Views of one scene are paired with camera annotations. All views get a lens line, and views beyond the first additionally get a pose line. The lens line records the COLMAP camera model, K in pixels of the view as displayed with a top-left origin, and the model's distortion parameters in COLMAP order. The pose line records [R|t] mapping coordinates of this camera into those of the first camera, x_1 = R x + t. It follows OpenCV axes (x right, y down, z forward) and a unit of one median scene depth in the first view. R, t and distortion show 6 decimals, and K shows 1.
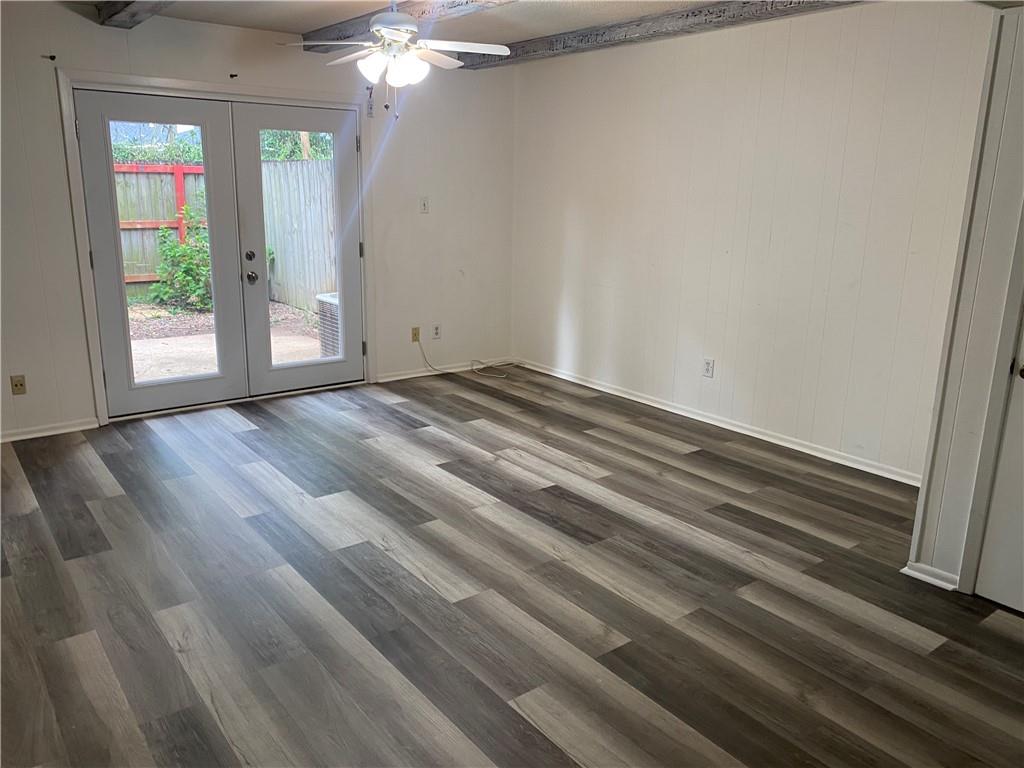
lens RADIAL K [[784.7, 0, 509.9], [0, 784.7, 383.6], [0, 0, 1]] dist [0.017146, -0.012528]
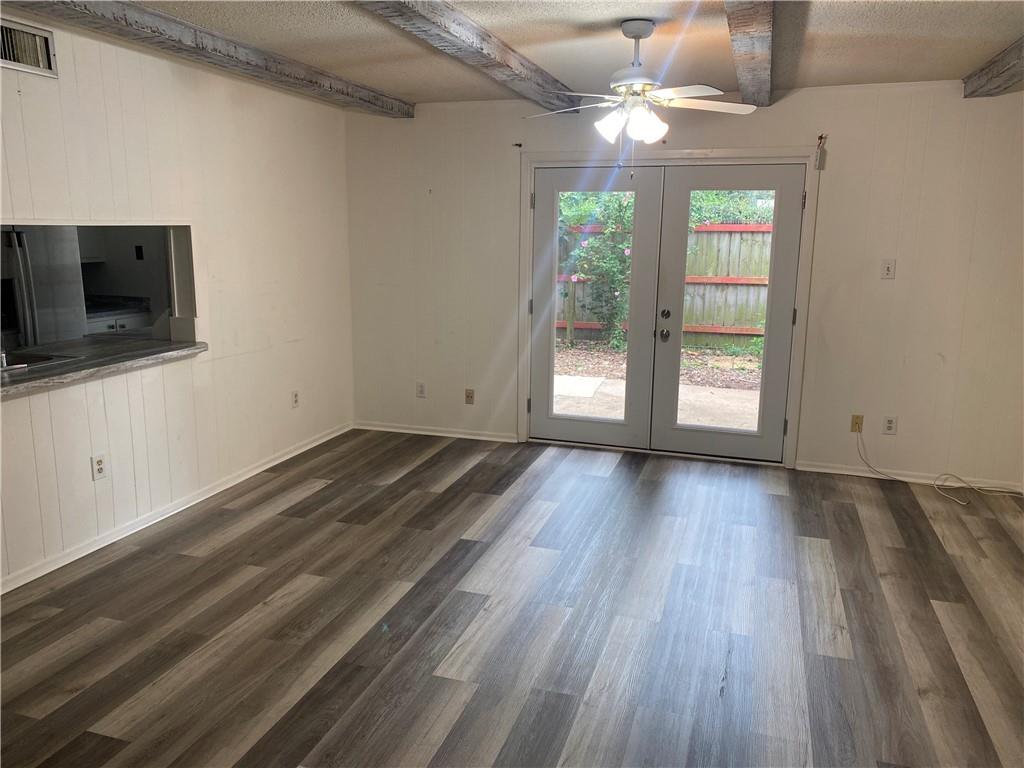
lens RADIAL K [[784.7, 0, 507.8], [0, 784.7, 382.2], [0, 0, 1]] dist [0.017146, -0.012528]
pose [[0.557896, 0.148678, -0.816484, 0.412274], [-0.205802, 0.977877, 0.037444, -0.073493], [0.803988, 0.147145, 0.576152, 0.270138]]
